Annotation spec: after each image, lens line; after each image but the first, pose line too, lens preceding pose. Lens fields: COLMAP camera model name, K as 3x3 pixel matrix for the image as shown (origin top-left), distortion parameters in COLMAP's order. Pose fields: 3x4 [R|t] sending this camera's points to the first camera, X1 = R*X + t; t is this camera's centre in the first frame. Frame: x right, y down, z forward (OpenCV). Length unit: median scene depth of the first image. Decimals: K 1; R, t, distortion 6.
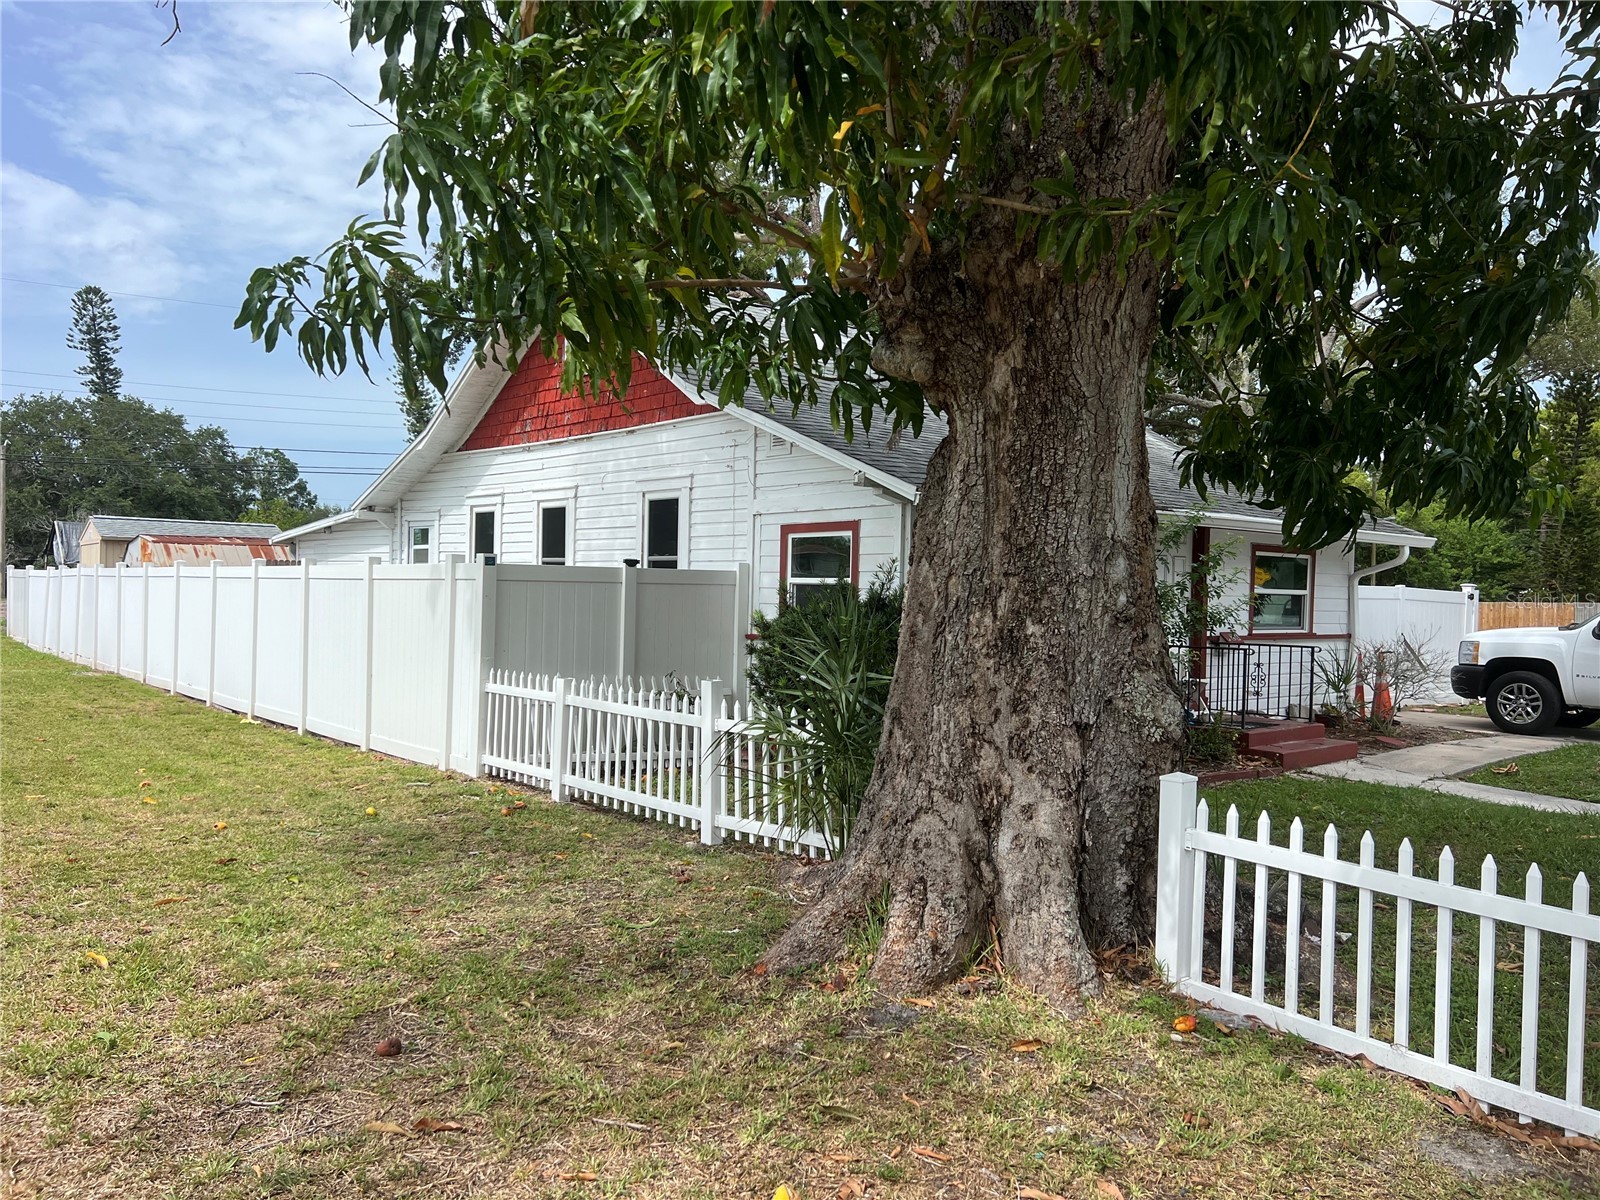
lens RADIAL K [[1207.0, 0, 807.0], [0, 1207.0, 599.5], [0, 0, 1]] dist [0.110722, -0.159117]
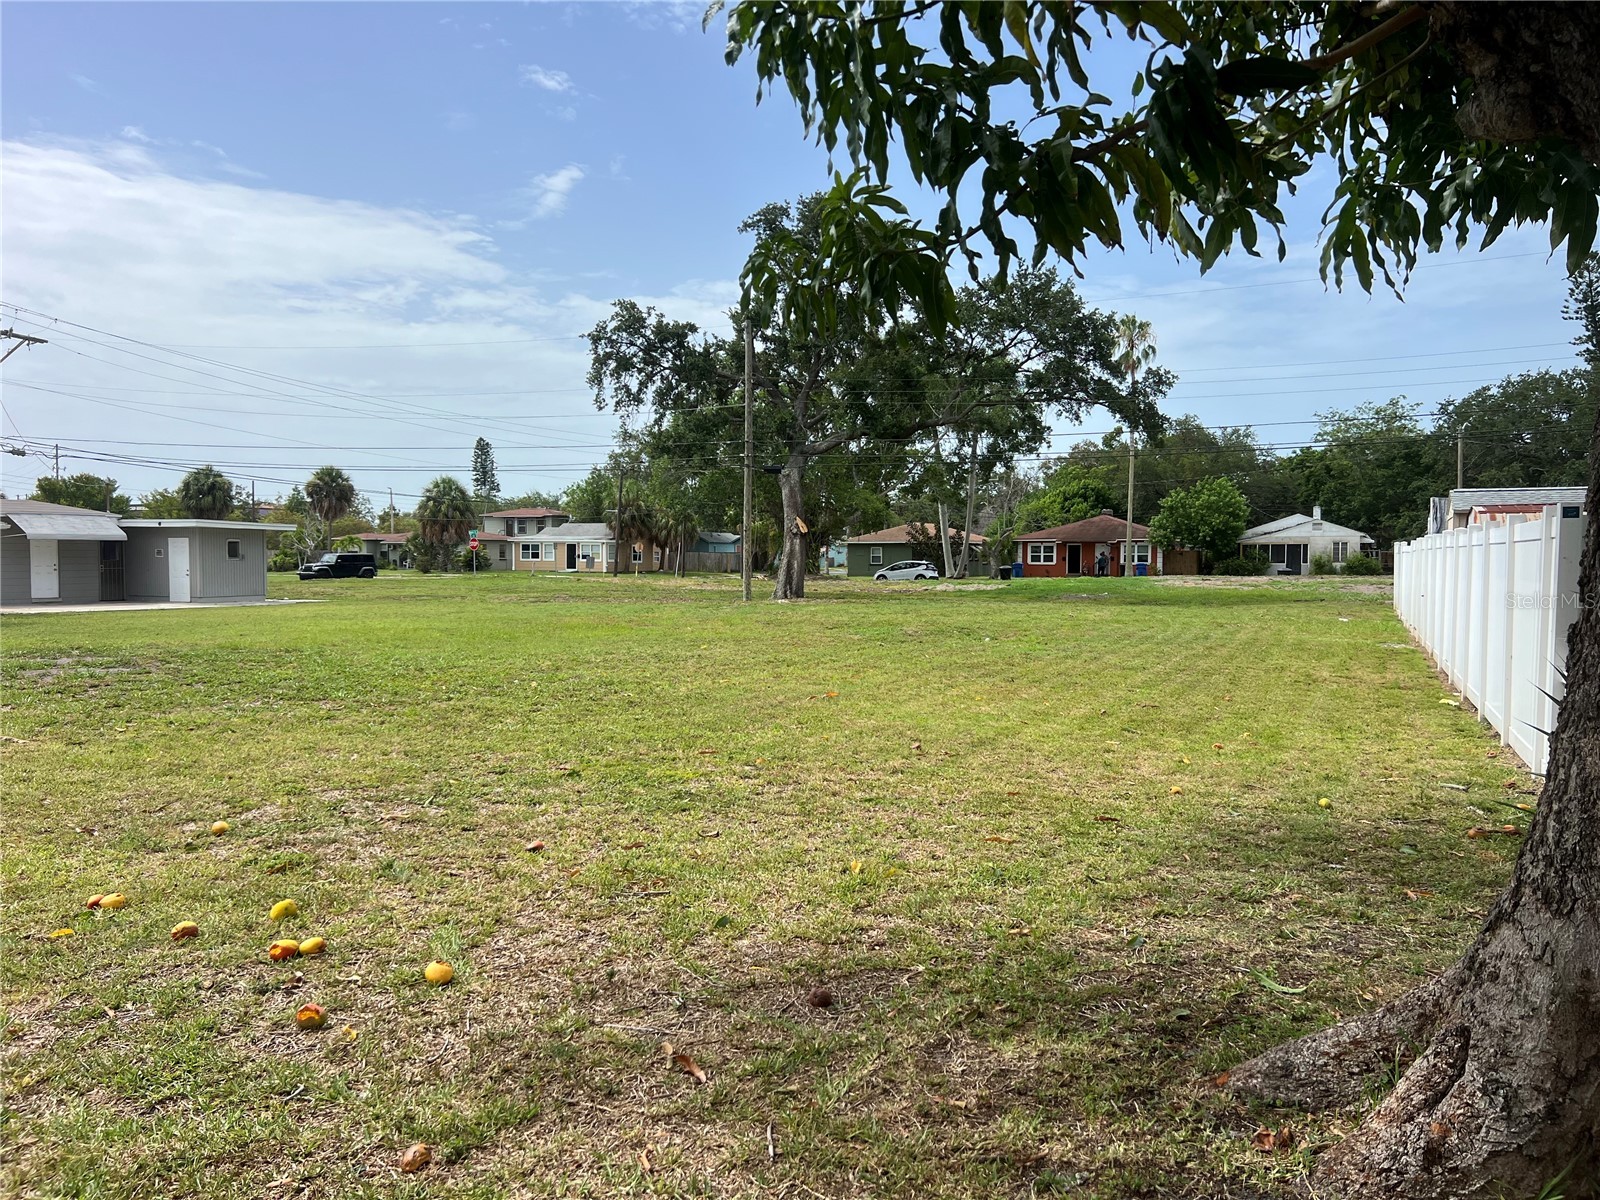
lens RADIAL K [[1207.0, 0, 807.0], [0, 1207.0, 599.5], [0, 0, 1]] dist [0.110722, -0.159117]
pose [[0.408041, 0.008850, -0.912921, 0.074472], [0.005920, 0.999906, 0.012339, 0.003214], [0.912945, -0.010439, 0.407950, 0.074910]]
